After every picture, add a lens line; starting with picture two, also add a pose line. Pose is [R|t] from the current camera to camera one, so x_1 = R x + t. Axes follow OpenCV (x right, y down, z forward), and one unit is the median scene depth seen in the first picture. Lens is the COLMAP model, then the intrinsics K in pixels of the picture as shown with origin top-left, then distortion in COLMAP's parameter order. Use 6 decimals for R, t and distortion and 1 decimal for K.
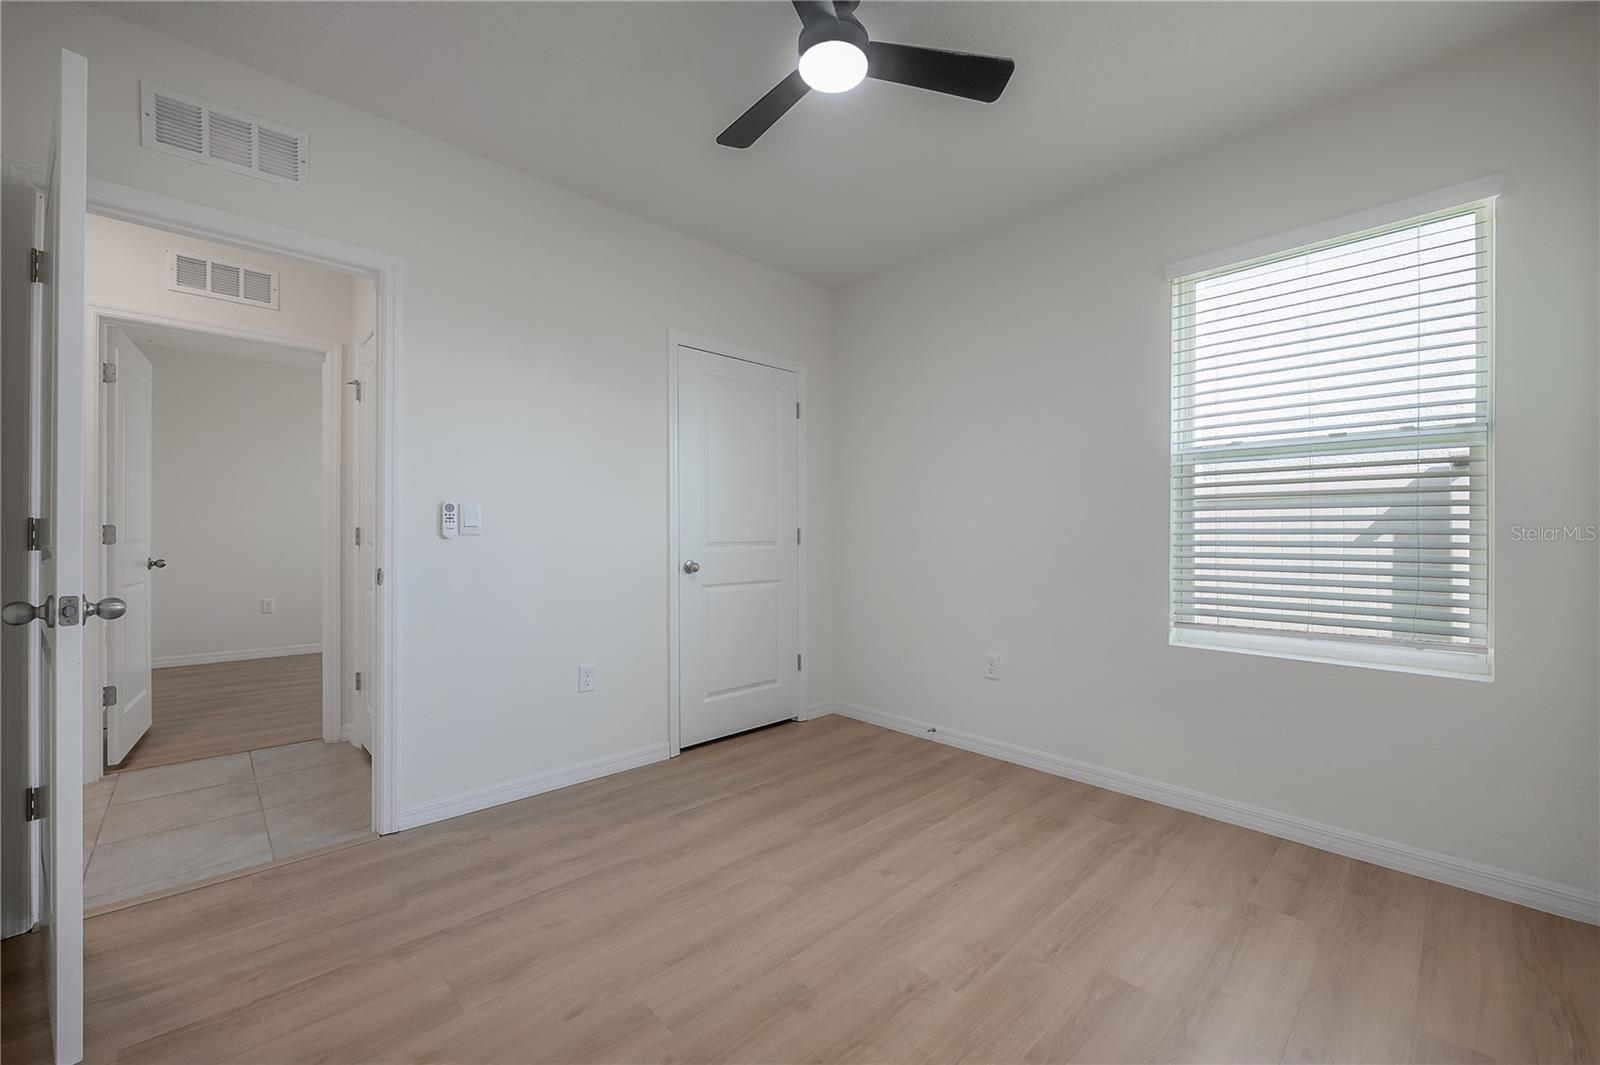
lens RADIAL K [[643.7, 0, 798.0], [0, 643.7, 528.0], [0, 0, 1]] dist [-0.002621, -0.000202]
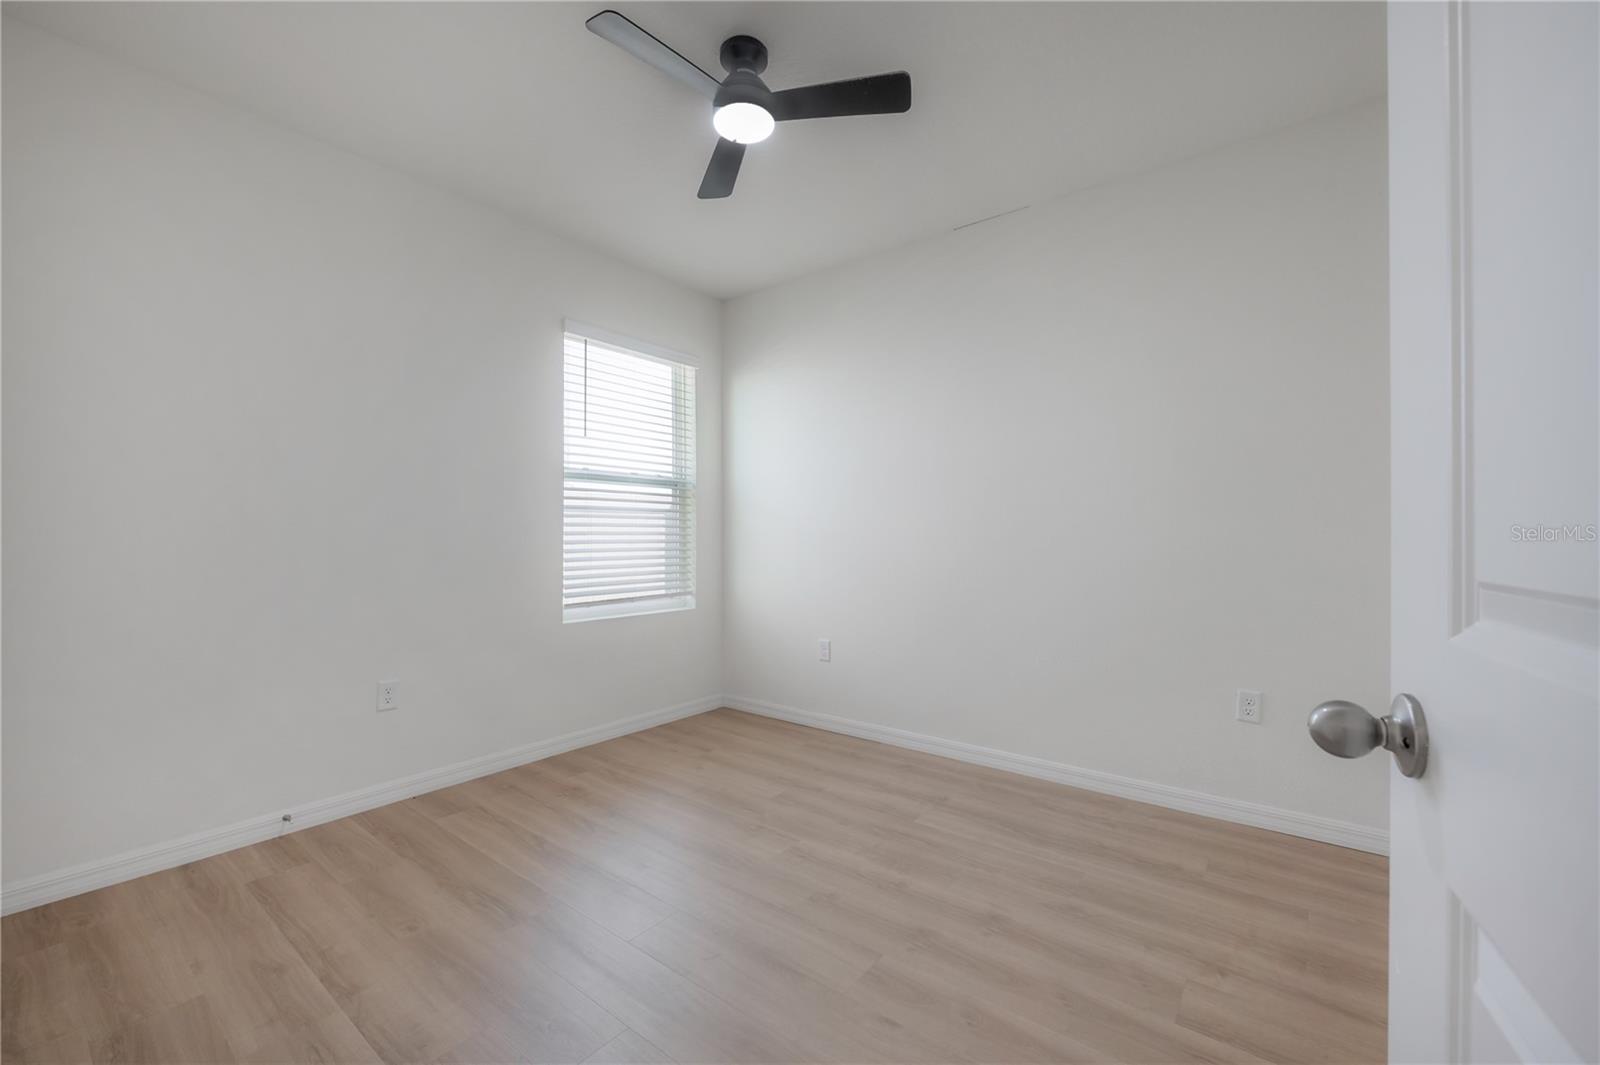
lens RADIAL K [[667.5, 0, 800.0], [0, 667.5, 532.5], [0, 0, 1]] dist [0.000622, 0.000142]
pose [[-0.168627, 0.003937, 0.985672, -0.765786], [-0.010147, 0.999932, -0.005730, 0.006384], [-0.985628, -0.010968, -0.168576, 0.752745]]
